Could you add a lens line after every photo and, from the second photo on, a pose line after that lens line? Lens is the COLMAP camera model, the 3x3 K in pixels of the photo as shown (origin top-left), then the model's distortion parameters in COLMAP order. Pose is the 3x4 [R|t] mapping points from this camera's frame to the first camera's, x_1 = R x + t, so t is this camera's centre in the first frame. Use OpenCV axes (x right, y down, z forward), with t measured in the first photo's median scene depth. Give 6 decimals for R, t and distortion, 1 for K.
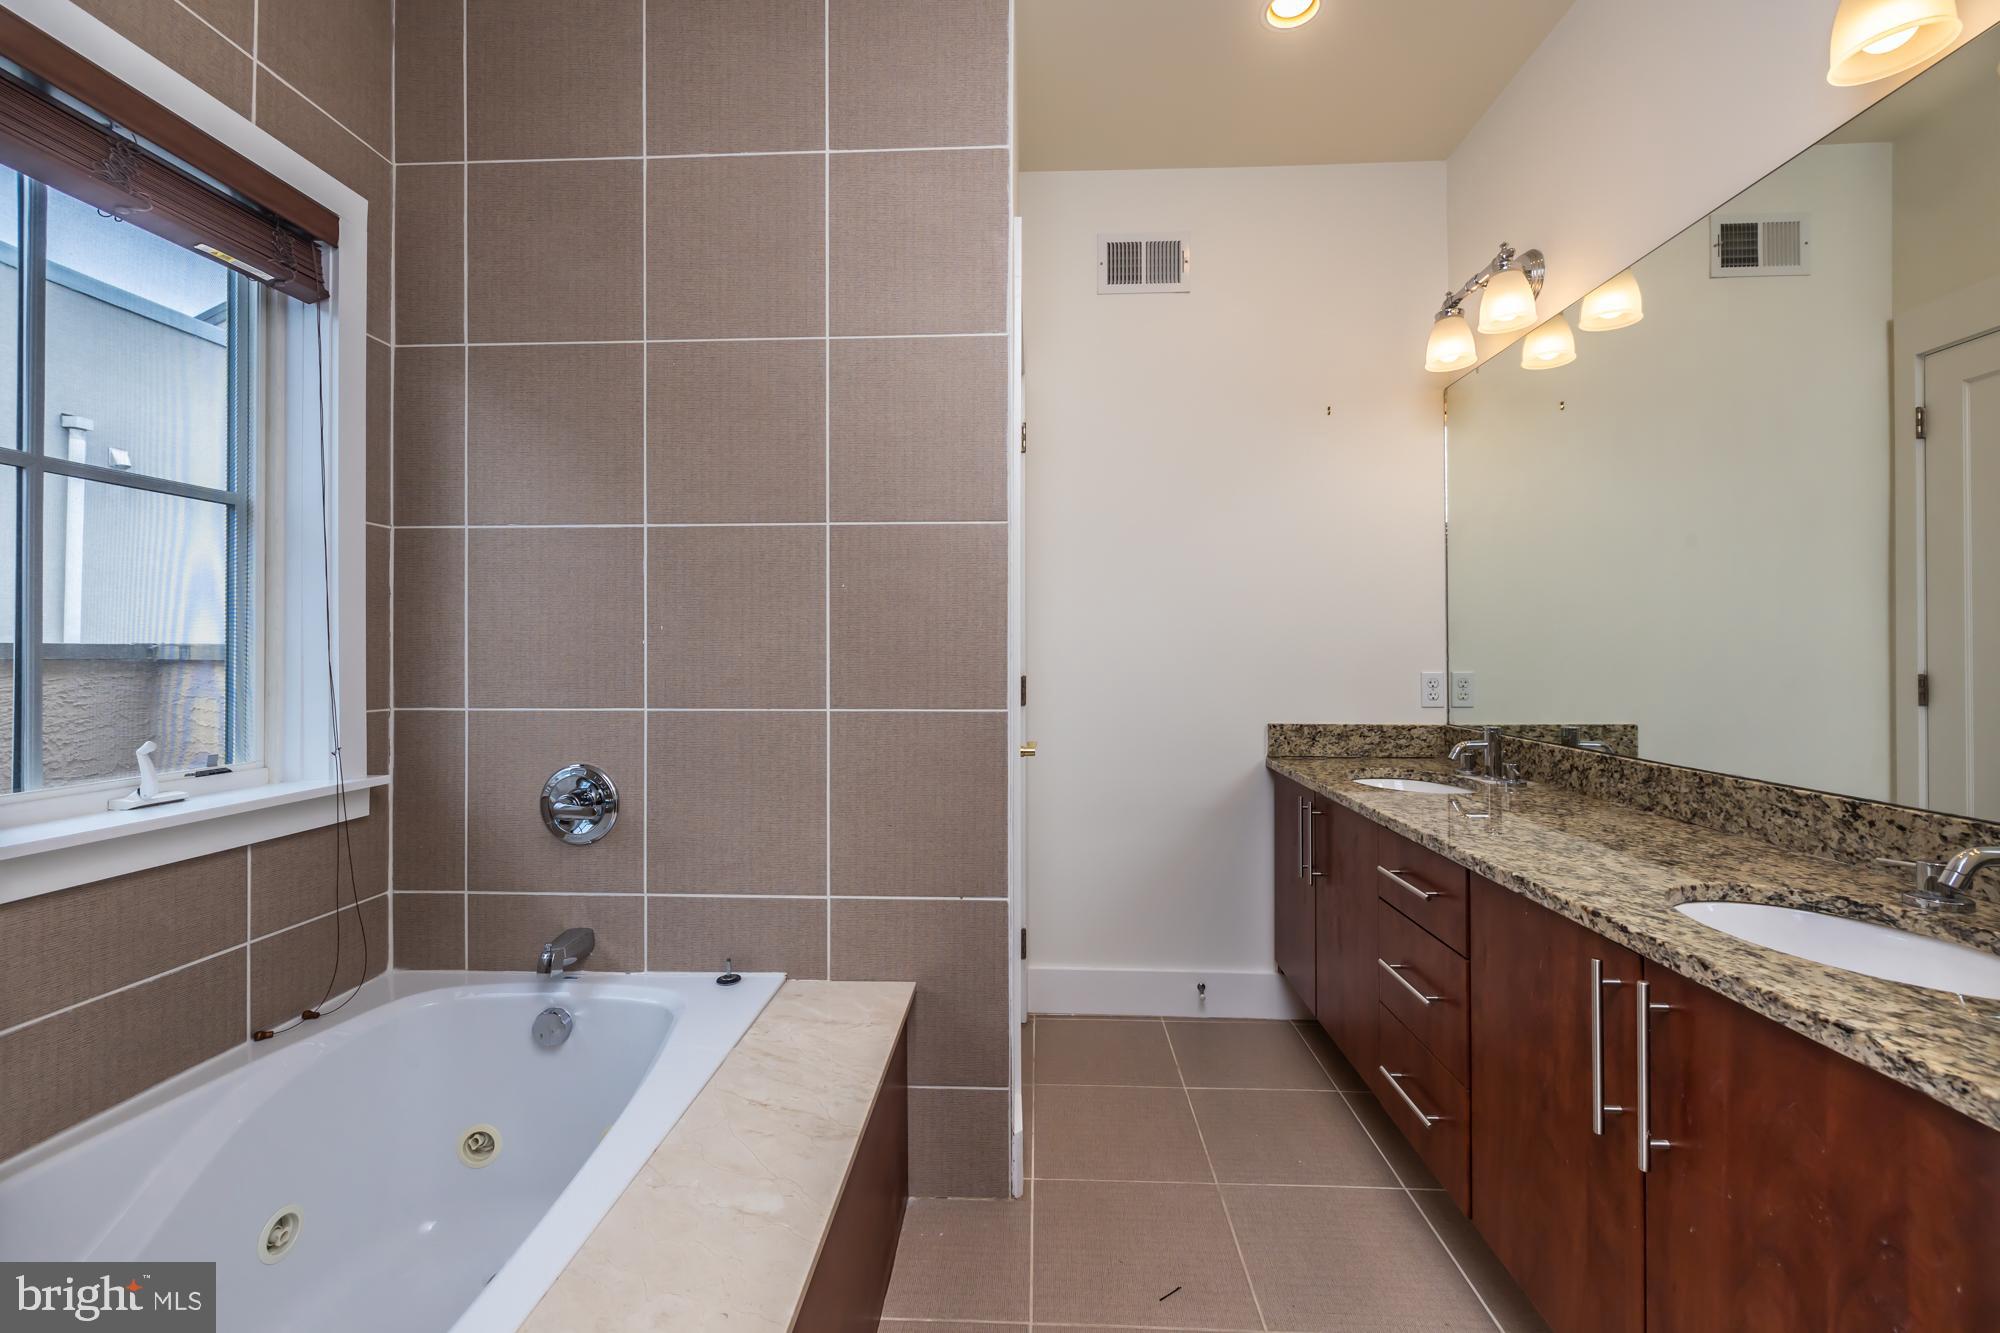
lens RADIAL K [[851.5, 0, 1003.9], [0, 851.5, 648.9], [0, 0, 1]] dist [-0.001334, 0.000142]
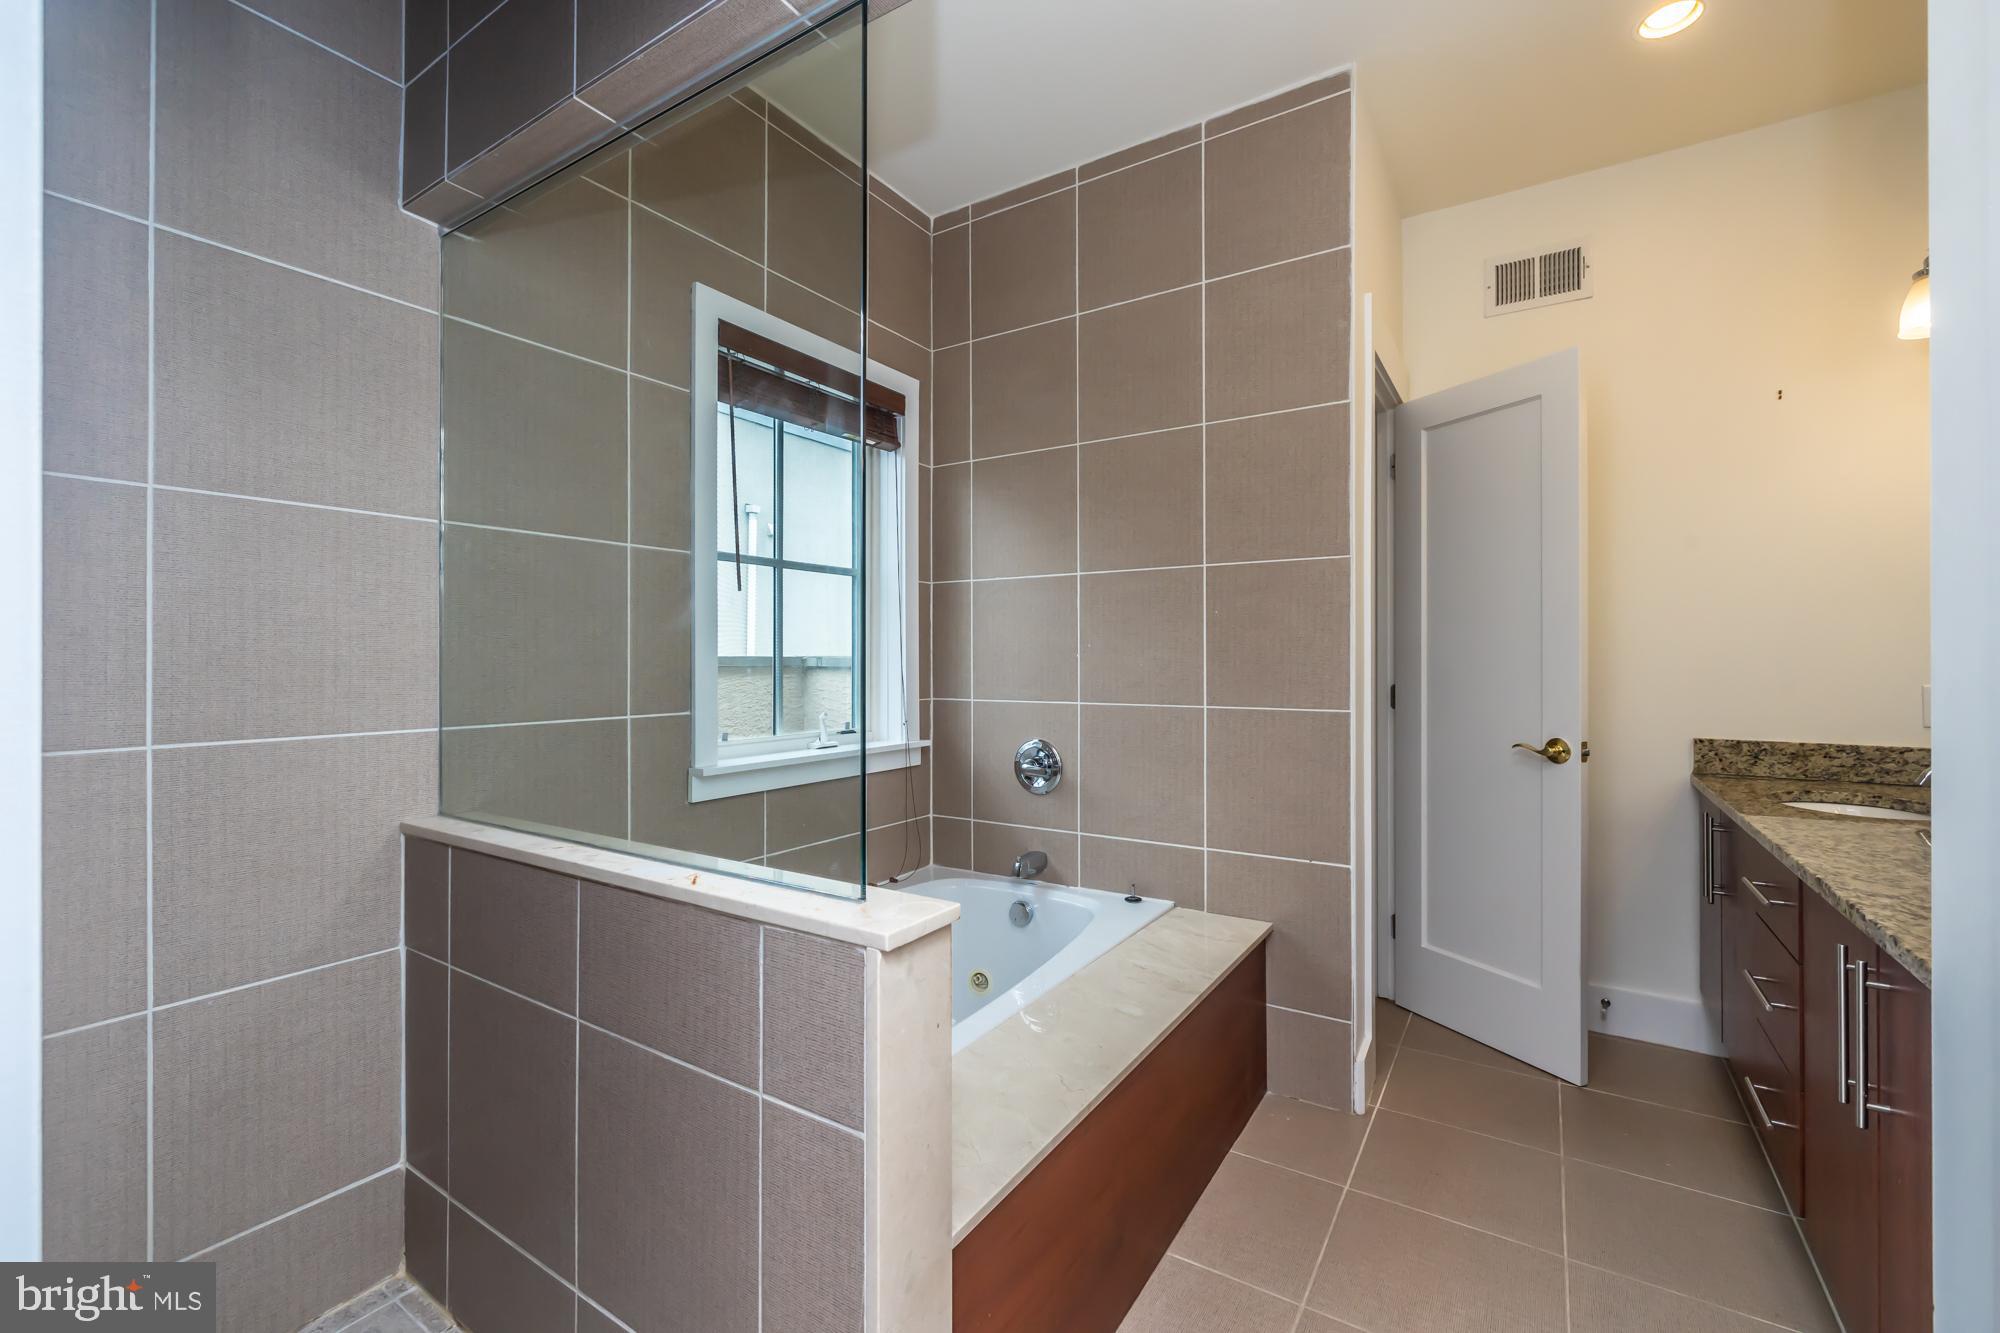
lens RADIAL K [[851.5, 0, 1003.9], [0, 851.5, 648.9], [0, 0, 1]] dist [-0.001334, 0.000142]
pose [[0.865511, -0.006997, -0.500842, 0.183873], [0.002664, 0.999953, -0.009367, -0.006122], [0.500884, 0.006773, 0.865488, -0.294776]]
